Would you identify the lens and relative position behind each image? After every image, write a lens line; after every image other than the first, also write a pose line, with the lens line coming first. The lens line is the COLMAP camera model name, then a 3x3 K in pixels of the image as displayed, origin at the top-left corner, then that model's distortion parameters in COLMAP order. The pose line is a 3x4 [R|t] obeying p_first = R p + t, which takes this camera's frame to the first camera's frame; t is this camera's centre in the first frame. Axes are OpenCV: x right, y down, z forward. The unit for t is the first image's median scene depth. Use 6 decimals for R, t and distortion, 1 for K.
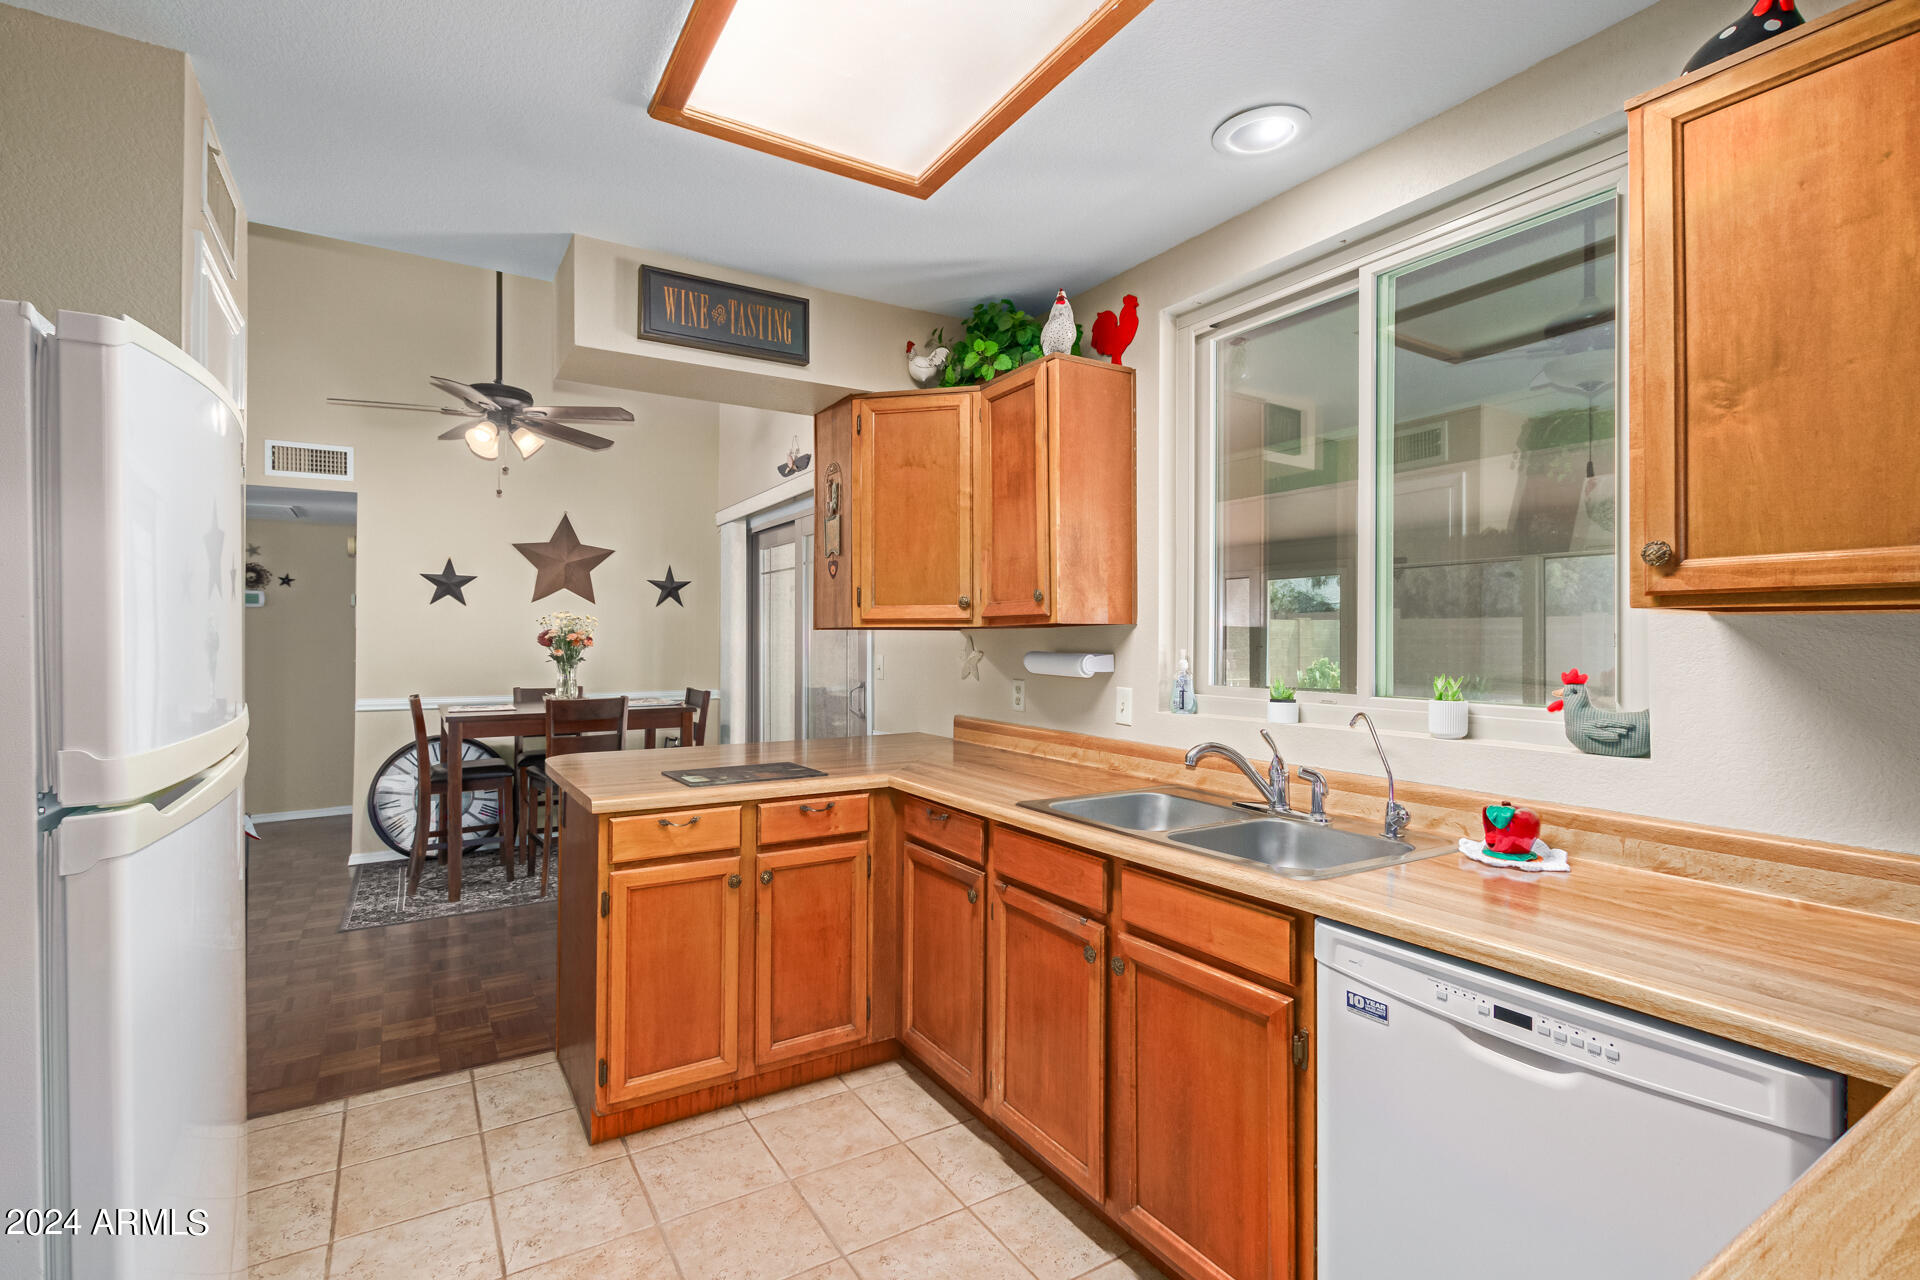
lens RADIAL K [[876.1, 0, 936.6], [0, 876.1, 629.7], [0, 0, 1]] dist [0.006137, 0.000009]
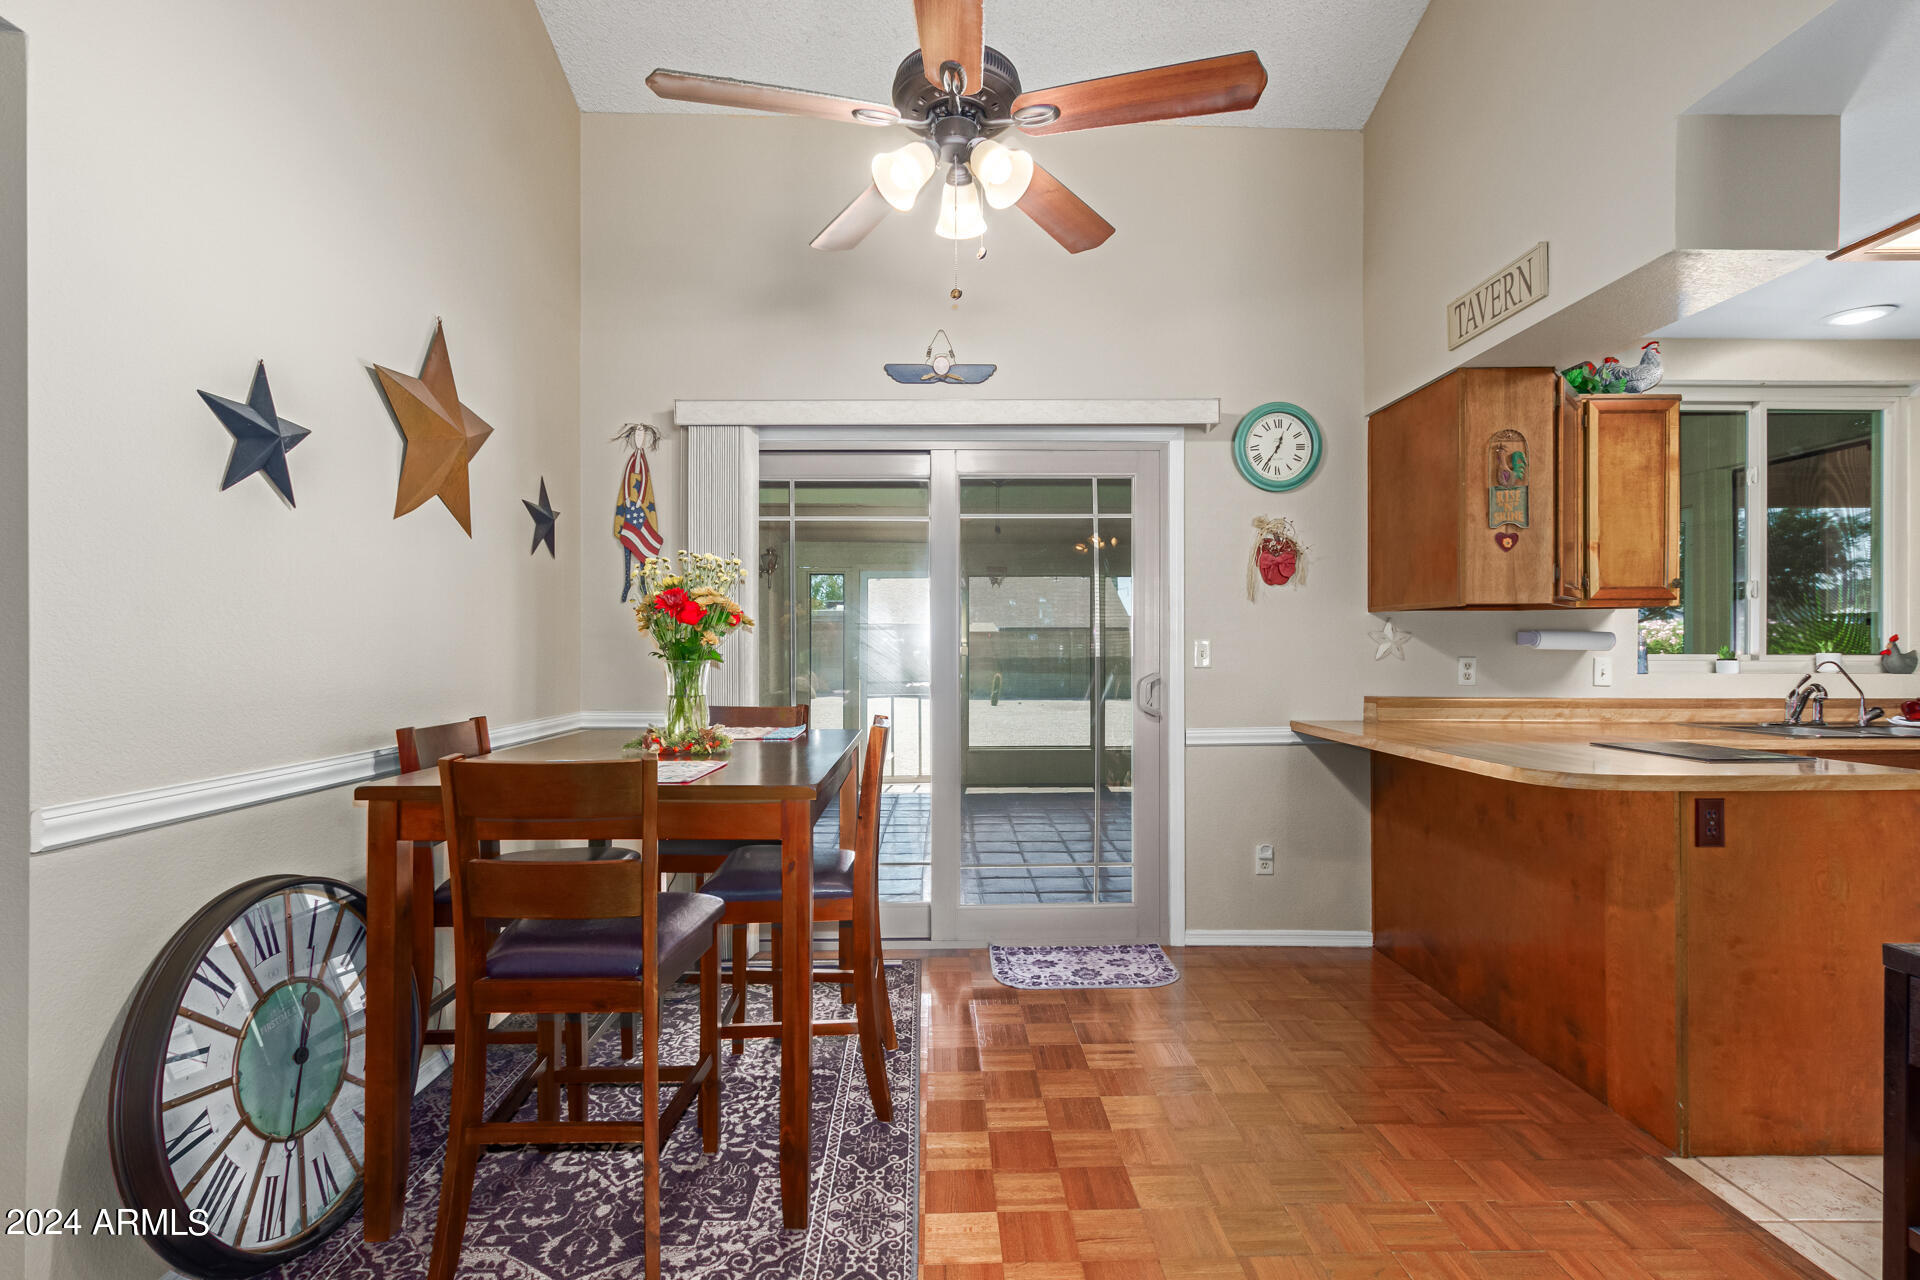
lens RADIAL K [[890.1, 0, 952.0], [0, 890.1, 647.5], [0, 0, 1]] dist [0.007142, 0.000086]
pose [[0.501737, -0.002198, 0.865017, -1.453059], [-0.007442, 0.999949, 0.006857, 0.049878], [-0.864988, -0.009878, 0.501695, 1.192428]]
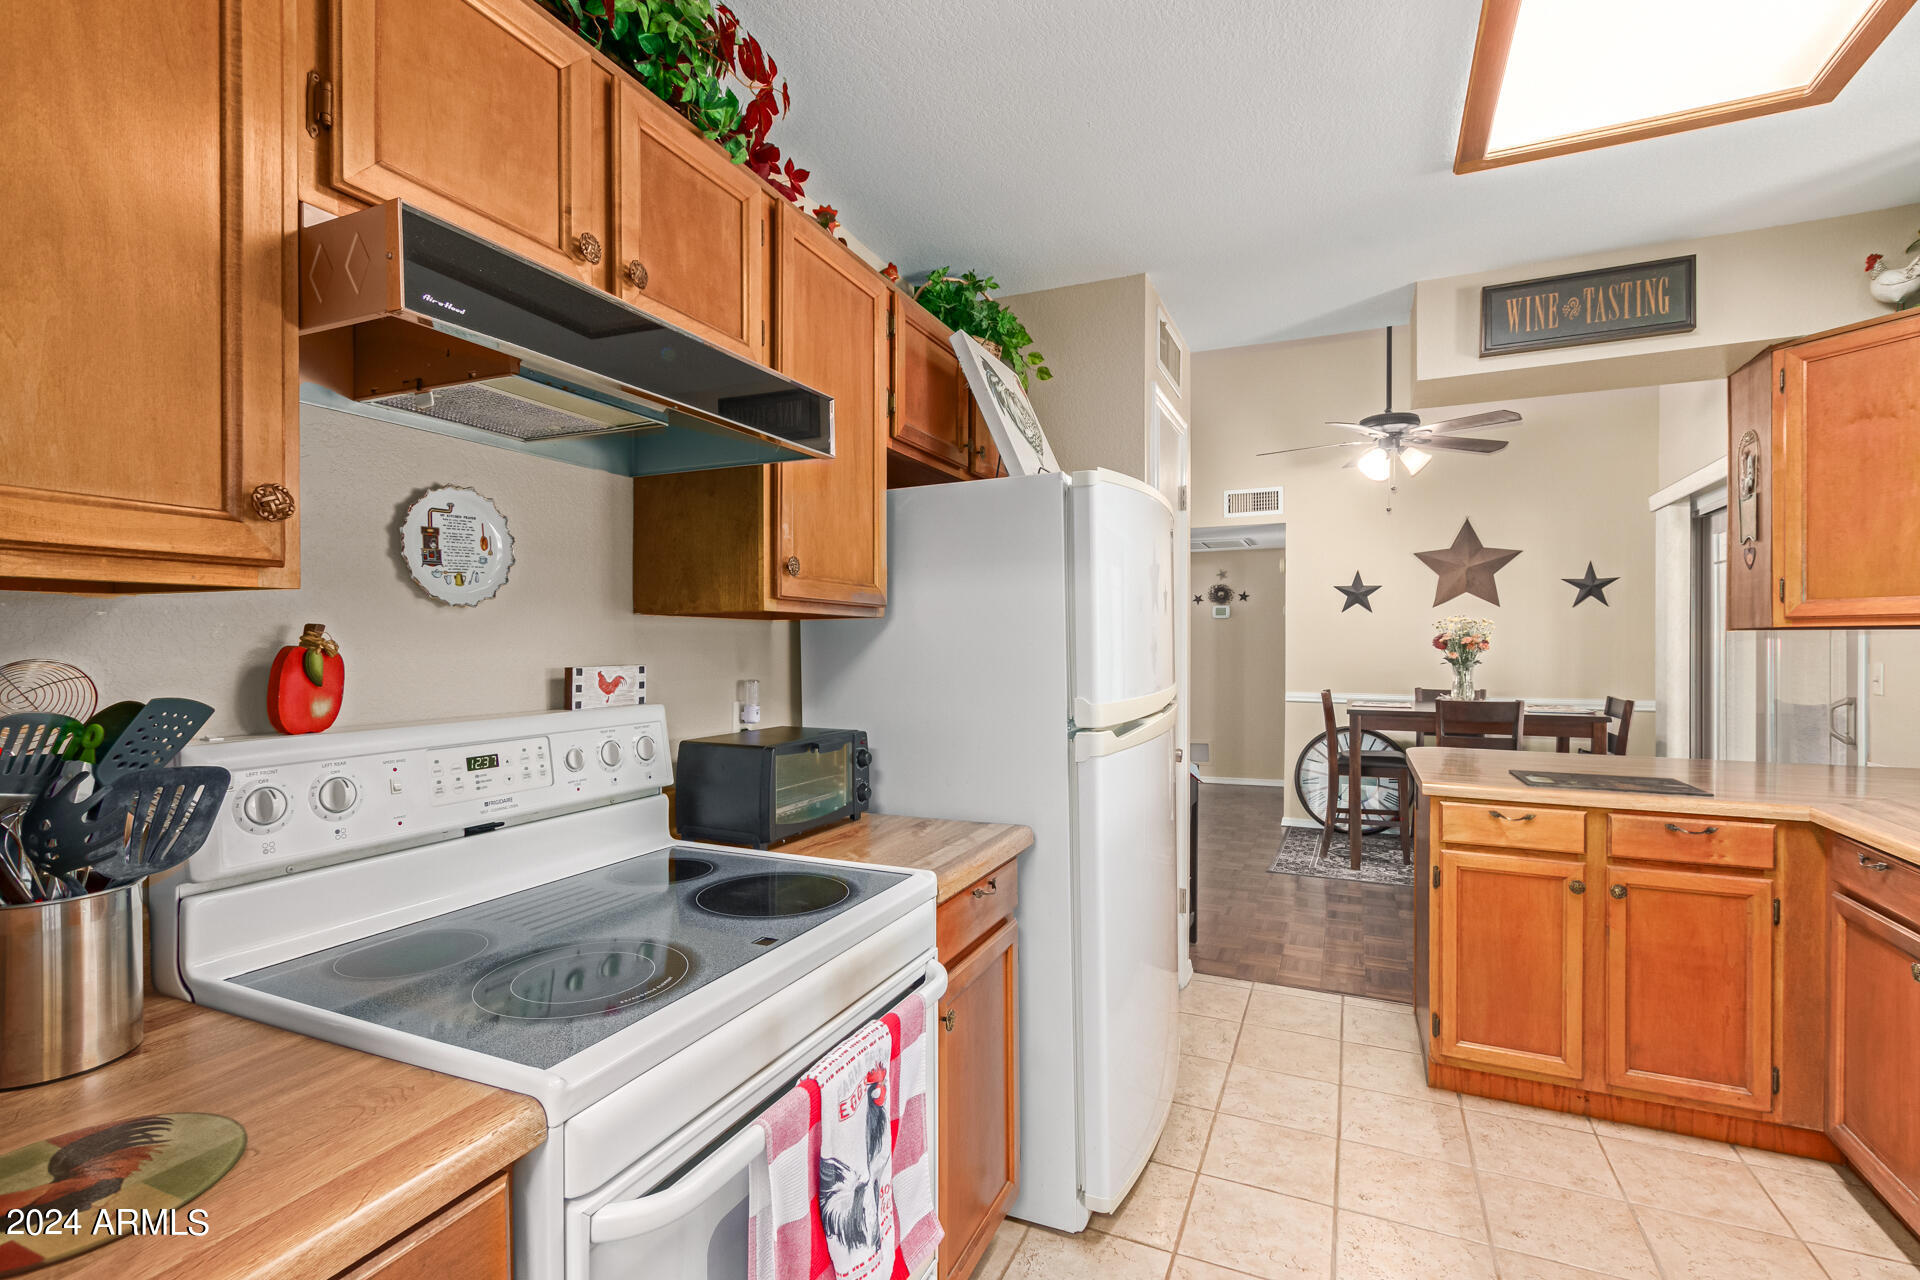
lens RADIAL K [[865.6, 0, 958.0], [0, 865.6, 647.7], [0, 0, 1]] dist [0.000874, -0.000090]
pose [[0.558682, 0.004002, -0.829373, 0.168670], [0.009466, 0.999892, 0.011201, 0.000448], [0.829328, -0.014109, 0.558584, -0.106559]]
